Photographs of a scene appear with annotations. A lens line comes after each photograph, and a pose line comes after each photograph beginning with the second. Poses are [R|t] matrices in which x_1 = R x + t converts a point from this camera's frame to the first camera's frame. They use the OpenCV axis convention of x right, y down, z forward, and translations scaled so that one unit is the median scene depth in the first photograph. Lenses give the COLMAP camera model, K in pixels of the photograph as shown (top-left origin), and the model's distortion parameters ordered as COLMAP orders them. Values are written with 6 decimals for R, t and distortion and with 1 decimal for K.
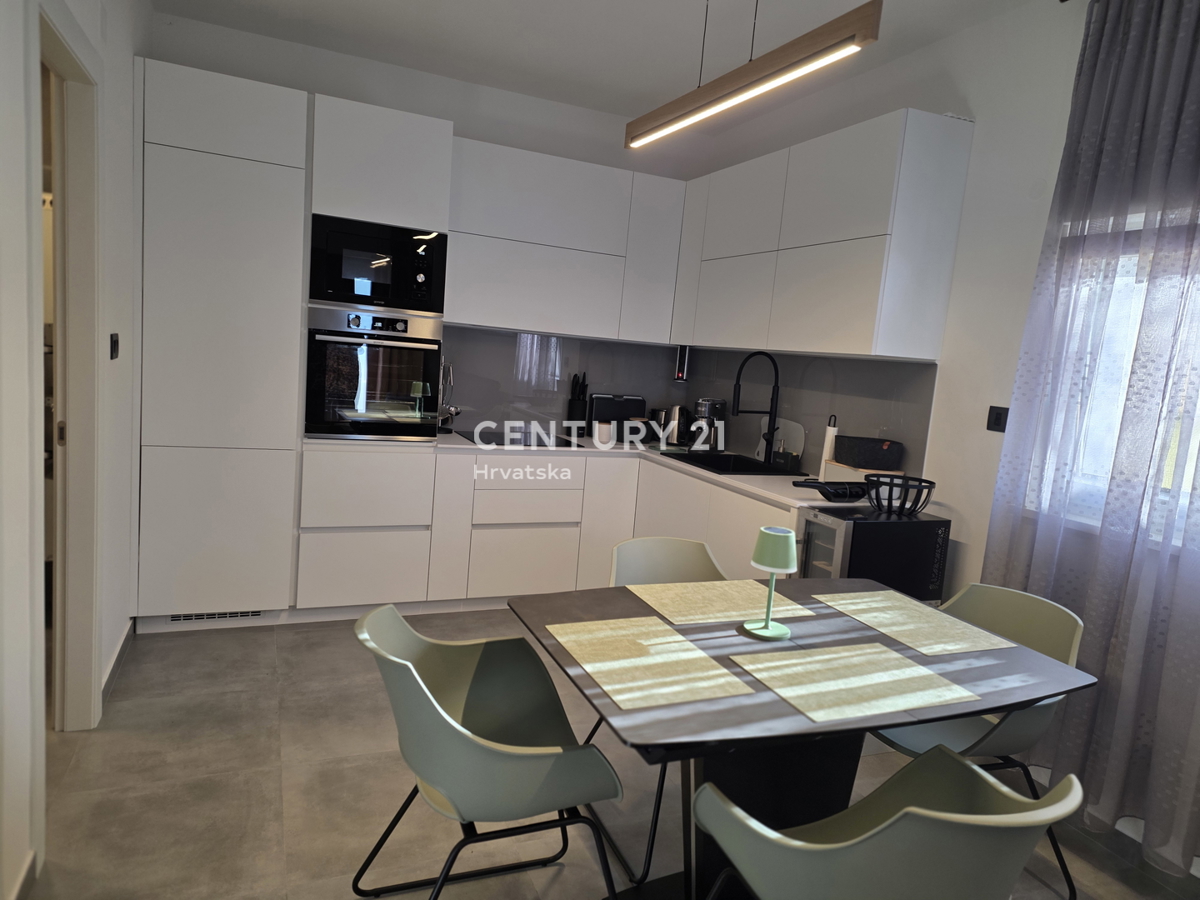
lens RADIAL K [[775.9, 0, 600.0], [0, 775.9, 450.0], [0, 0, 1]] dist [0.144900, -0.176322]
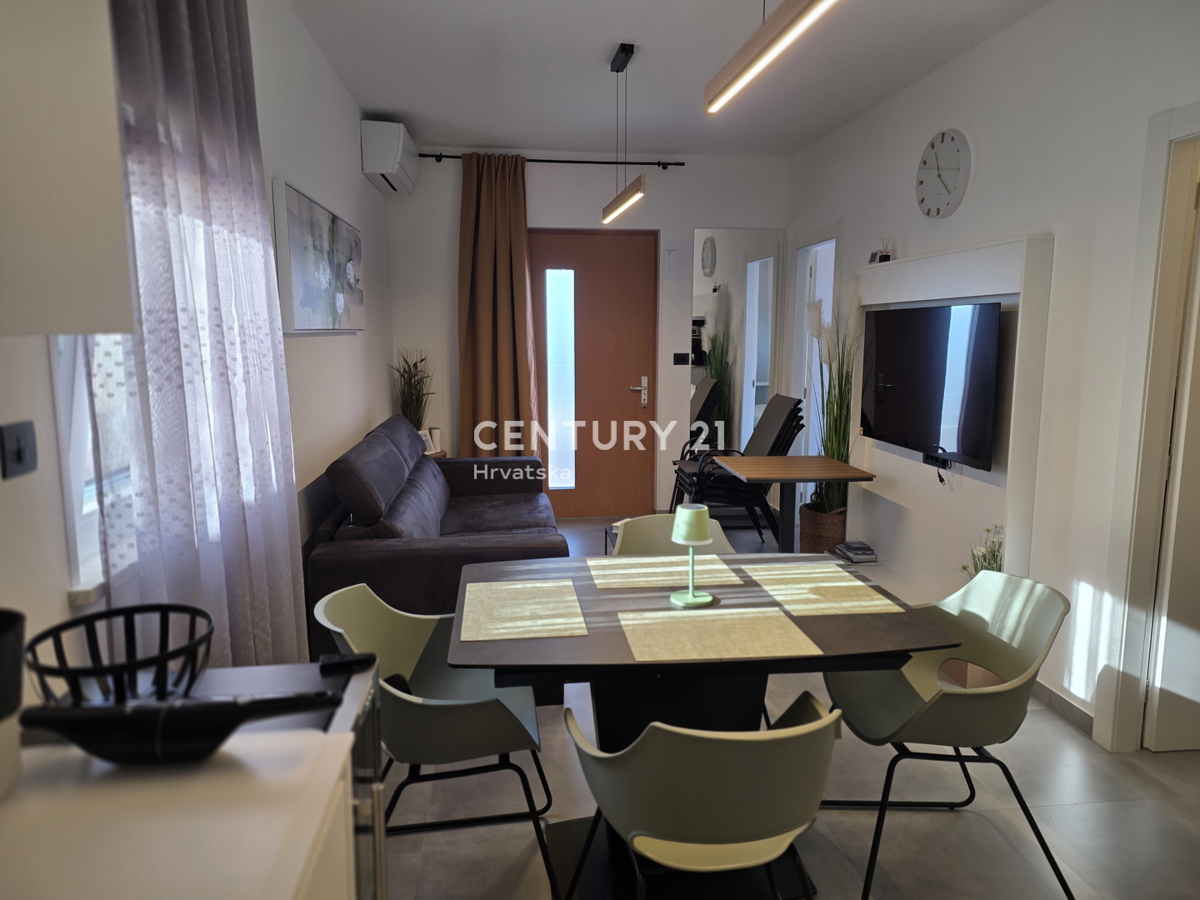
lens RADIAL K [[775.9, 0, 600.0], [0, 775.9, 450.0], [0, 0, 1]] dist [0.144900, -0.176322]
pose [[-0.956325, -0.128011, 0.262783, 0.068751], [-0.046213, 0.953912, 0.296507, -0.265035], [-0.288628, 0.271413, -0.918166, 1.831672]]
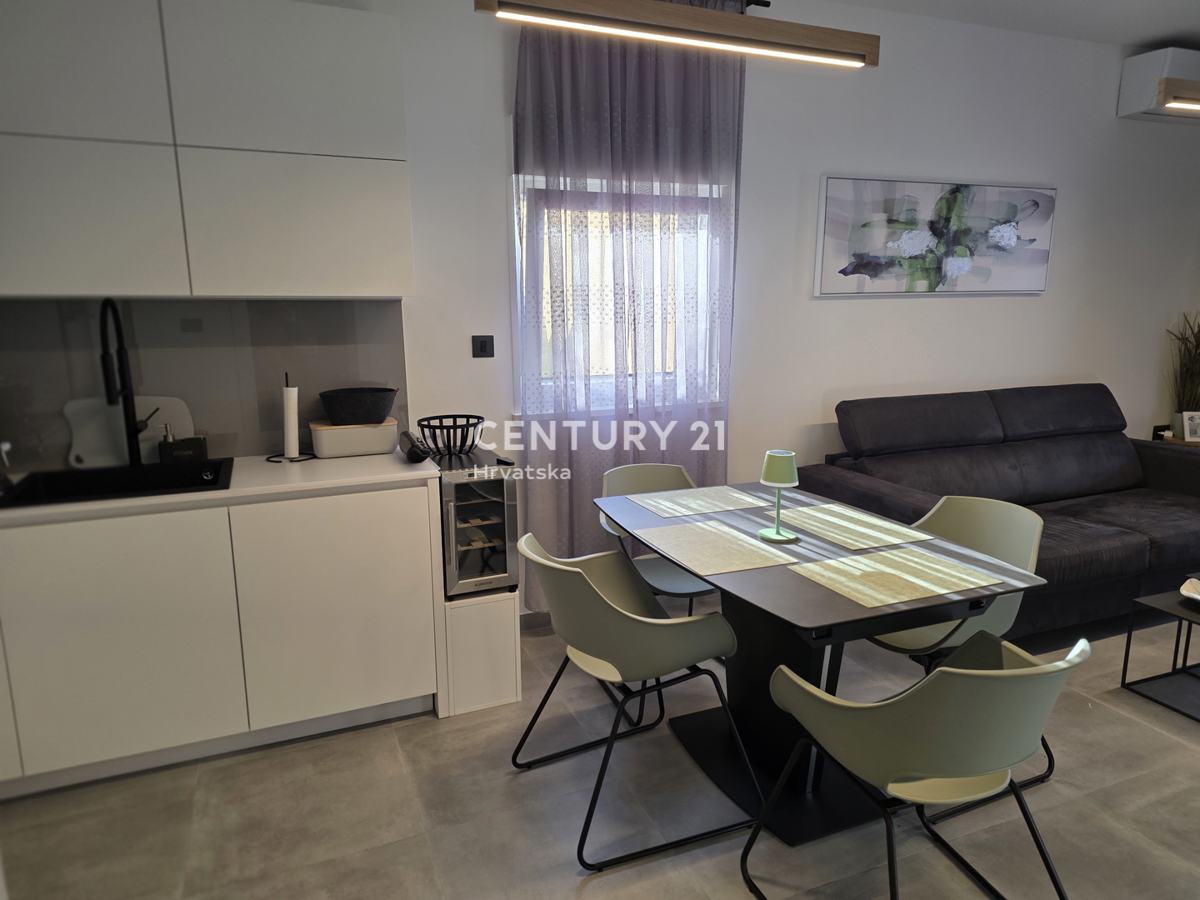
lens RADIAL K [[775.9, 0, 600.0], [0, 775.9, 450.0], [0, 0, 1]] dist [0.144900, -0.176322]
pose [[0.004170, -0.269673, 0.962943, -0.848750], [0.138530, 0.953822, 0.266519, -0.237243], [-0.990349, 0.132286, 0.041335, 1.111650]]
